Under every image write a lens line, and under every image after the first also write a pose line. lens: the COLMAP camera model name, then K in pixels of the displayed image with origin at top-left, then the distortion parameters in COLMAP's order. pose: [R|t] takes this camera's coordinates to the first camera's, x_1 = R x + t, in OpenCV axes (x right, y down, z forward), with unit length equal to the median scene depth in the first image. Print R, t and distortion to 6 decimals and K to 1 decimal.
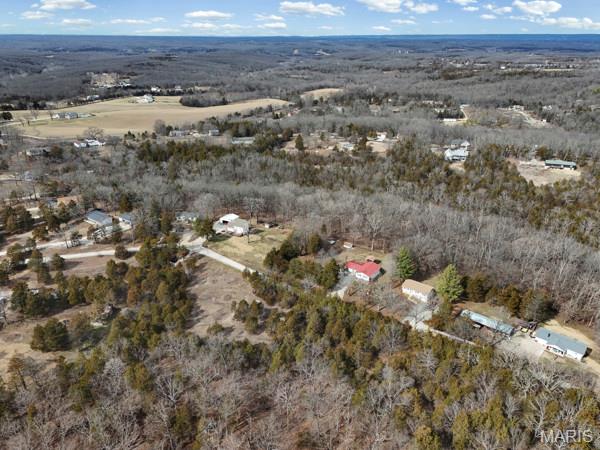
lens RADIAL K [[447.2, 0, 303.1], [0, 447.2, 222.5], [0, 0, 1]] dist [0.066414, -0.066627]
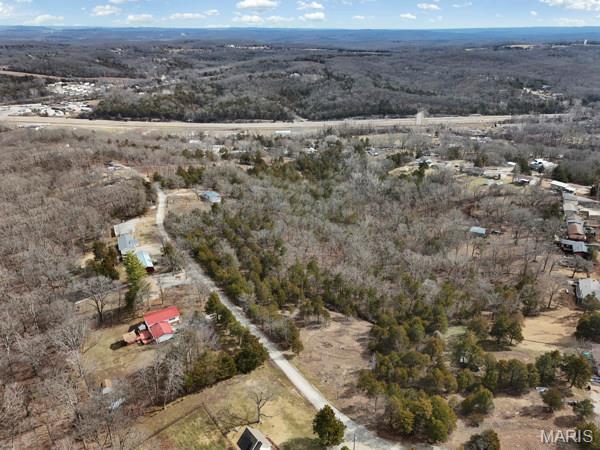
lens RADIAL K [[437.3, 0, 301.1], [0, 437.3, 229.2], [0, 0, 1]] dist [0.064766, -0.057259]
pose [[-0.915918, -0.170670, 0.363270, -0.222804], [0.148685, 0.696414, 0.702068, -0.332701], [-0.372809, 0.697050, -0.612482, 0.790413]]
